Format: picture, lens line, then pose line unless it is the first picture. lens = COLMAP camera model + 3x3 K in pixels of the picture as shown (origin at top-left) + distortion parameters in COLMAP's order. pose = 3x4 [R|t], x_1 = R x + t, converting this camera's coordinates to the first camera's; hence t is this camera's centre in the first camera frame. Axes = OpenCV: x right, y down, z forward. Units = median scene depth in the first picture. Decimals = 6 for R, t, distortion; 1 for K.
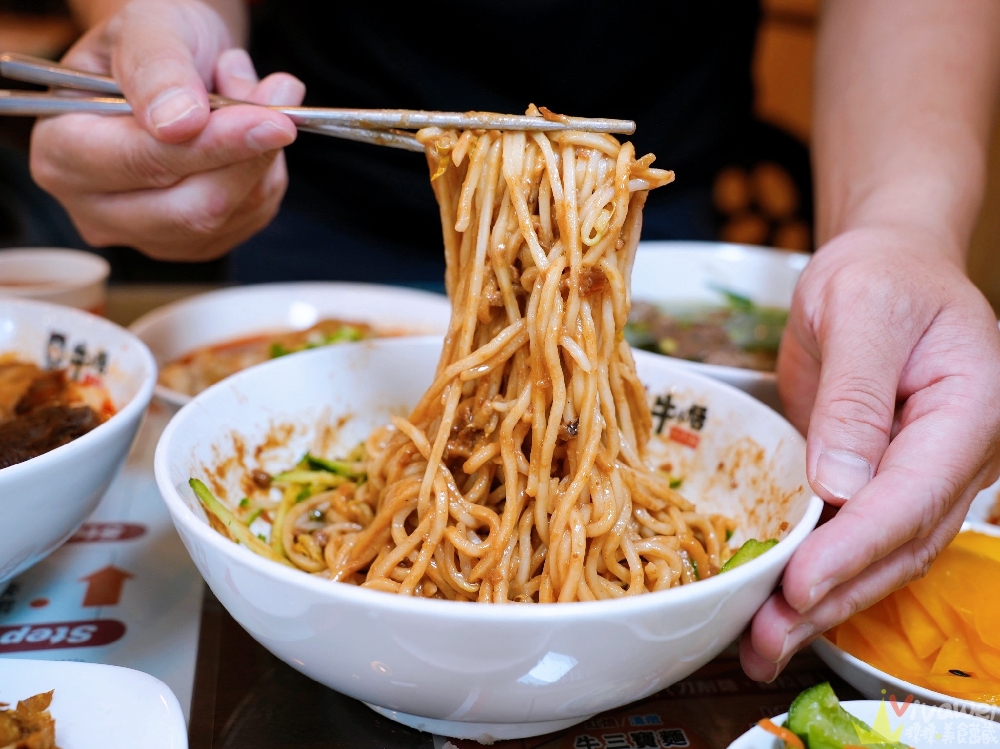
lens RADIAL K [[1202.7, 0, 500.0], [0, 1202.7, 374.5], [0, 0, 1]] dist [0.007331, 0.176192]
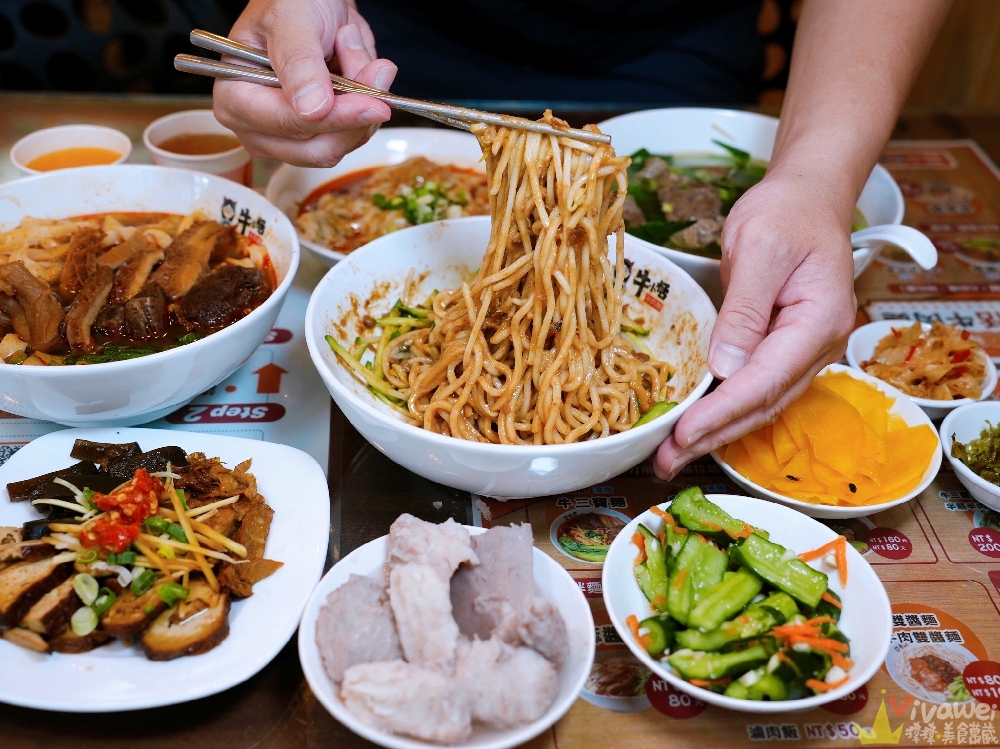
lens RADIAL K [[1202.7, 0, 500.0], [0, 1202.7, 374.5], [0, 0, 1]] dist [0.007331, 0.176192]
pose [[0.995070, 0.062206, -0.077242, 0.106105], [-0.039081, 0.961762, 0.271084, -0.313057], [0.091151, -0.266729, 0.959451, -0.552258]]
